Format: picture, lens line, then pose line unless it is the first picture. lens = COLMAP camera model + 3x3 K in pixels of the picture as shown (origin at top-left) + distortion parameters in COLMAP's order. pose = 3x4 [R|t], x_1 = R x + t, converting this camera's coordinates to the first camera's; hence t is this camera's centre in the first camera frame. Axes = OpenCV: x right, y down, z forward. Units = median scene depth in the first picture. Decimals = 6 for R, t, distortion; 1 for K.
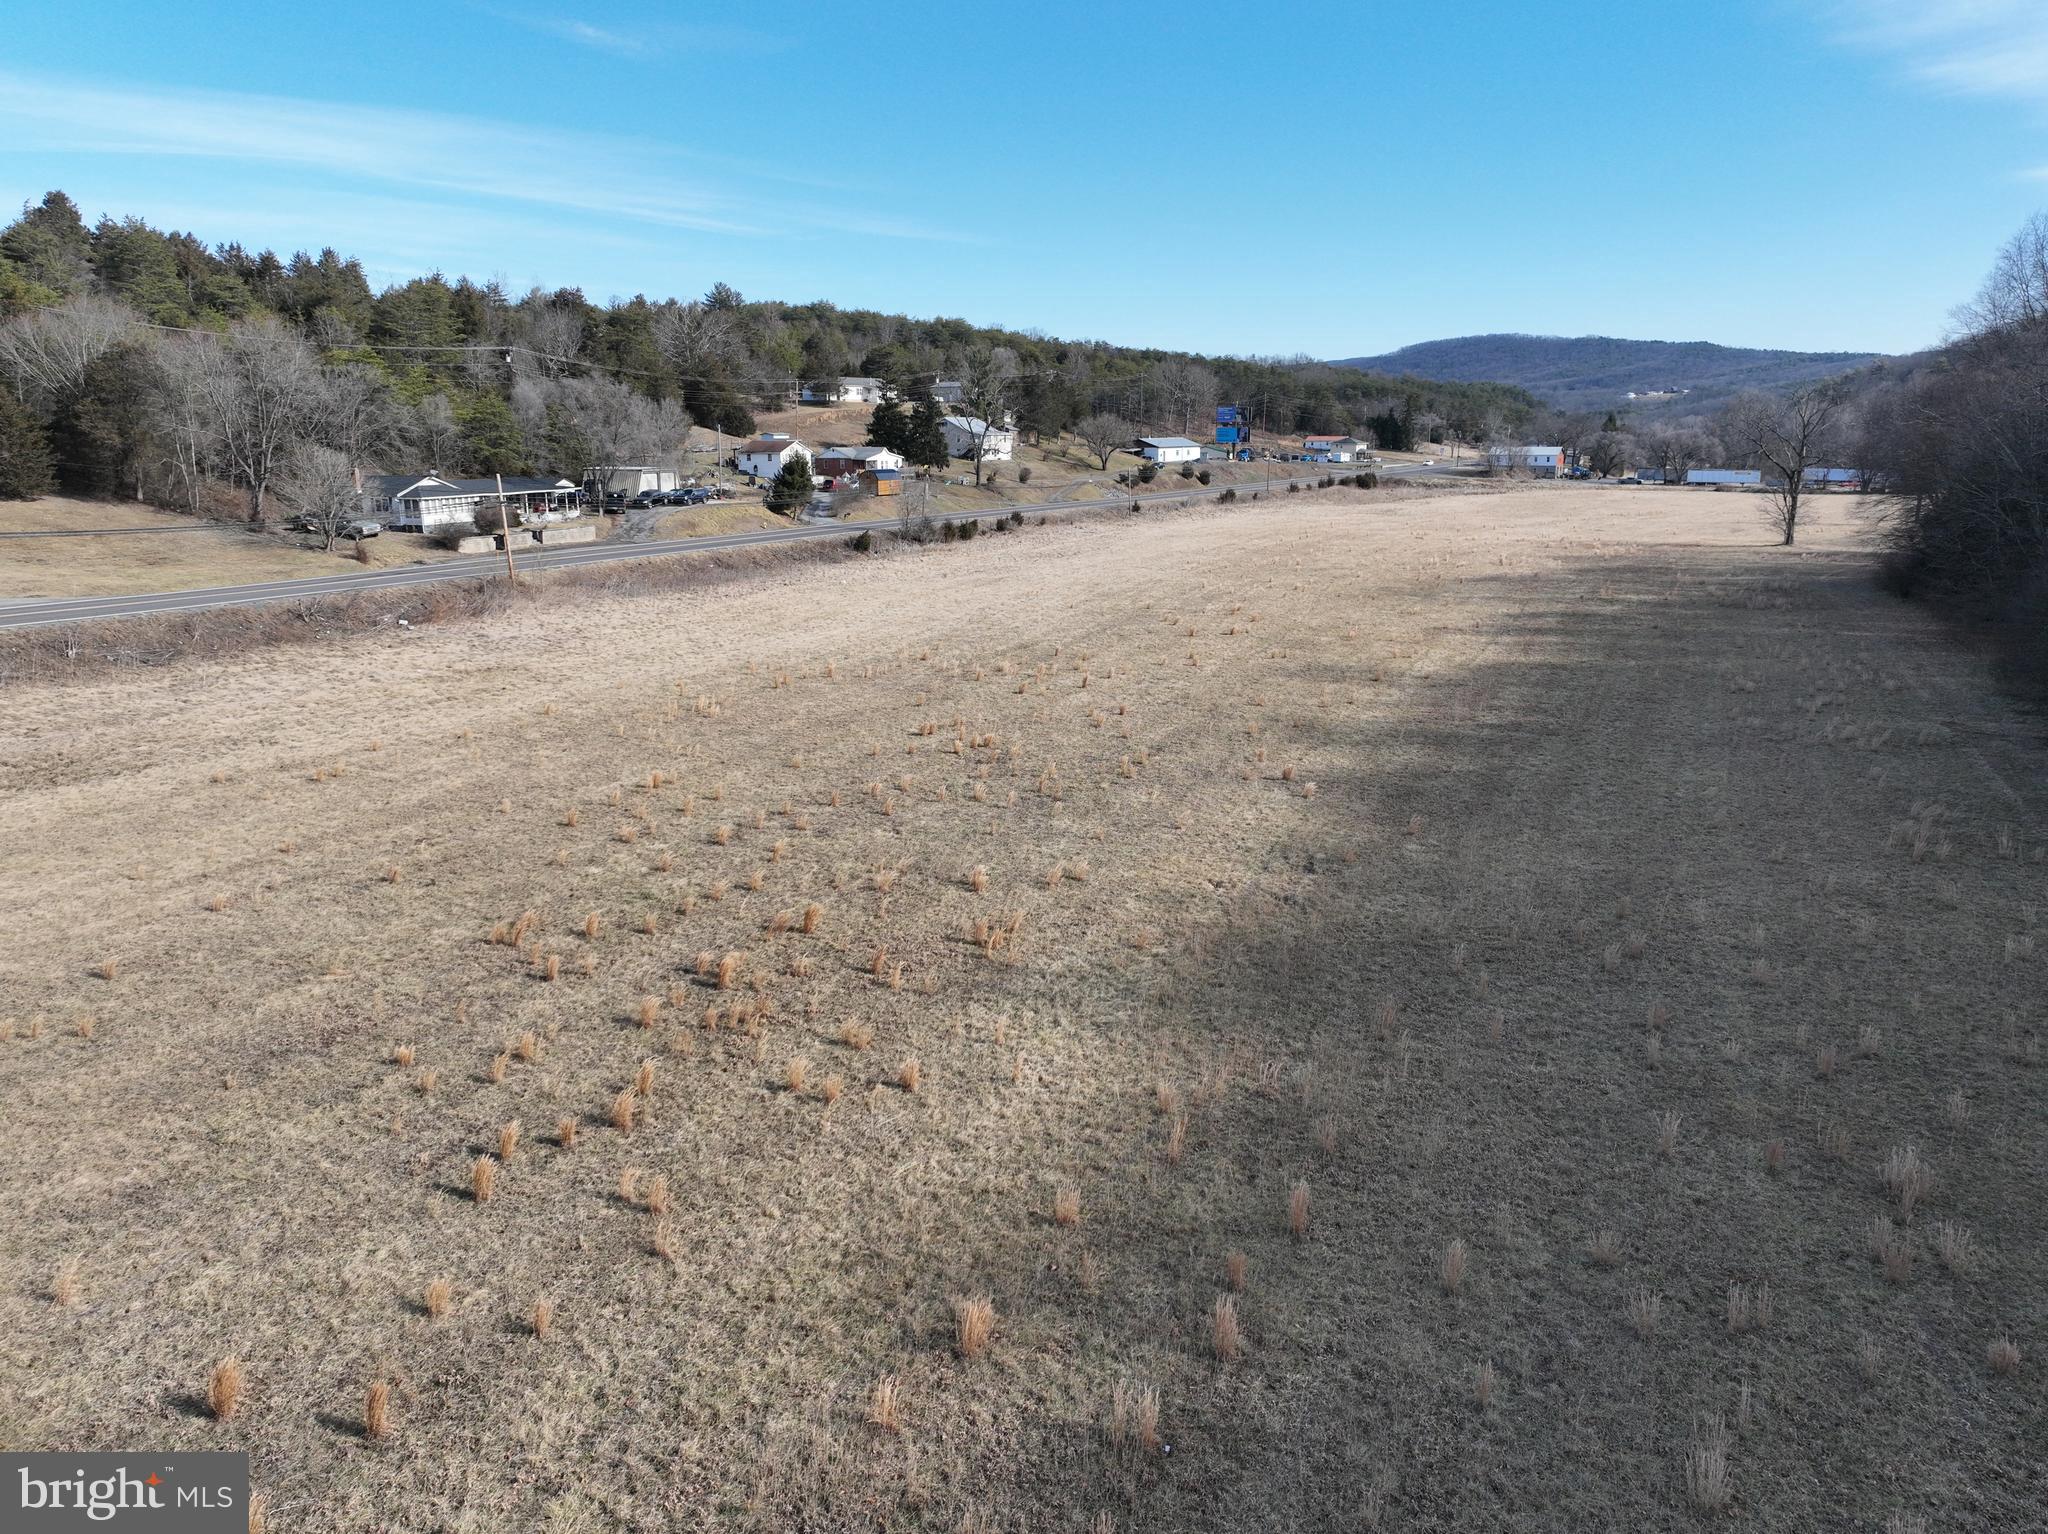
lens RADIAL K [[1403.7, 0, 1039.0], [0, 1403.7, 766.4], [0, 0, 1]] dist [0.000243, -0.001751]
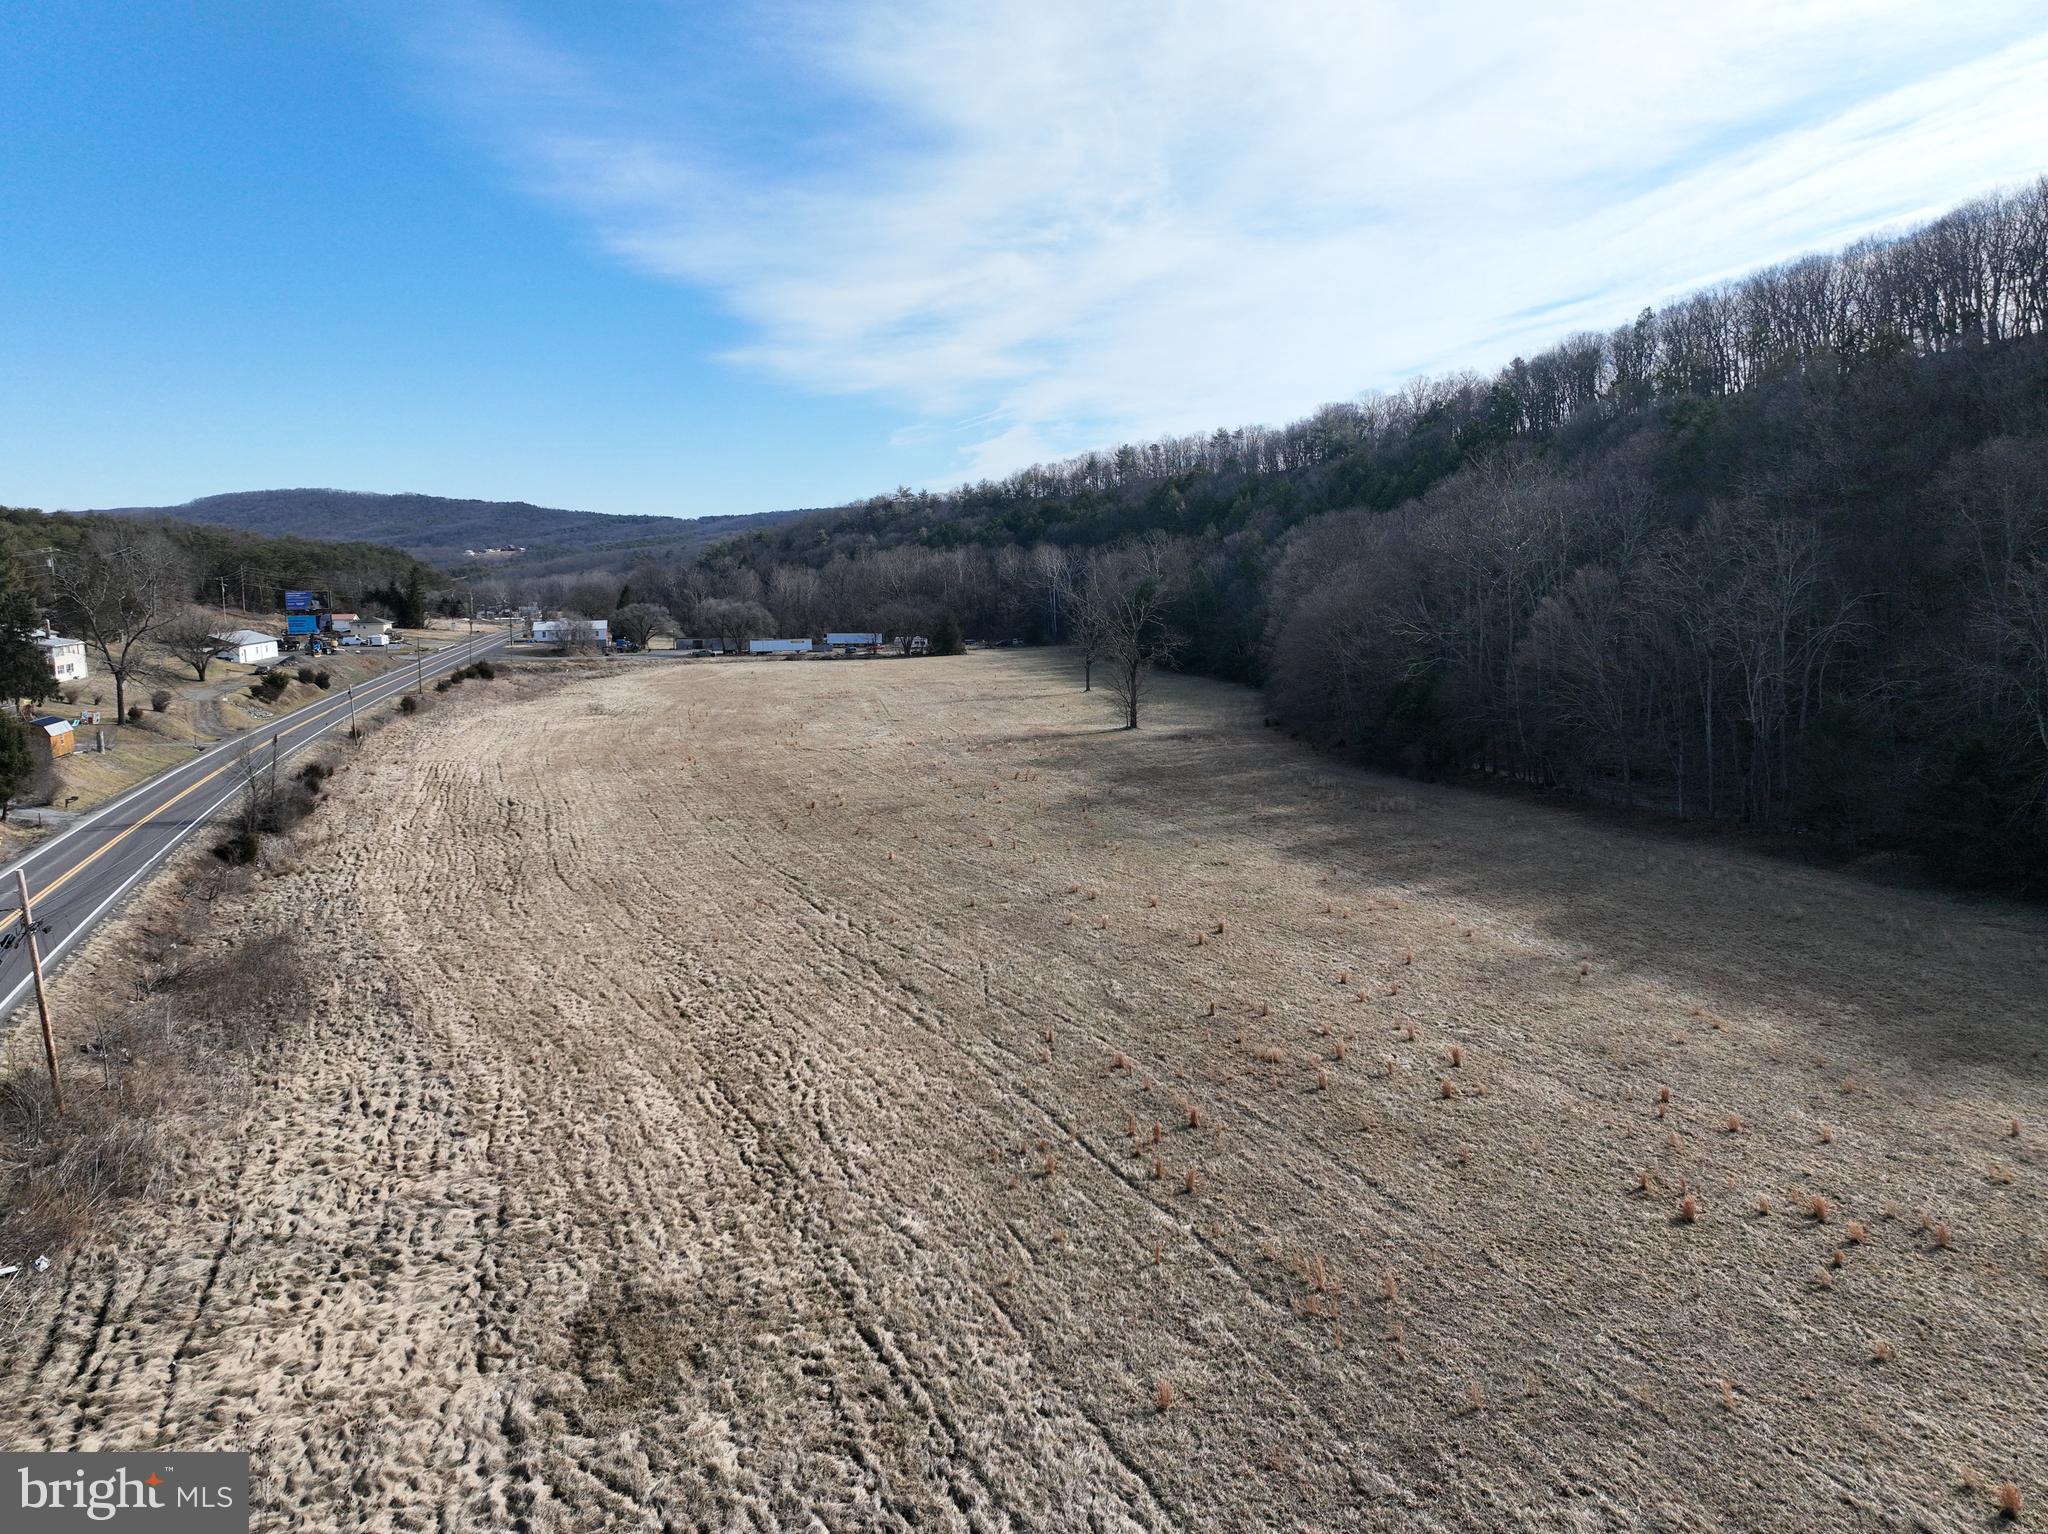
lens RADIAL K [[1403.7, 0, 1026.9], [0, 1403.7, 767.2], [0, 0, 1]] dist [0.000243, -0.001751]
pose [[0.712482, -0.103652, 0.693993, -0.394213], [0.175893, 0.983834, -0.033637, -0.141581], [-0.679288, 0.146034, 0.719196, 0.360181]]
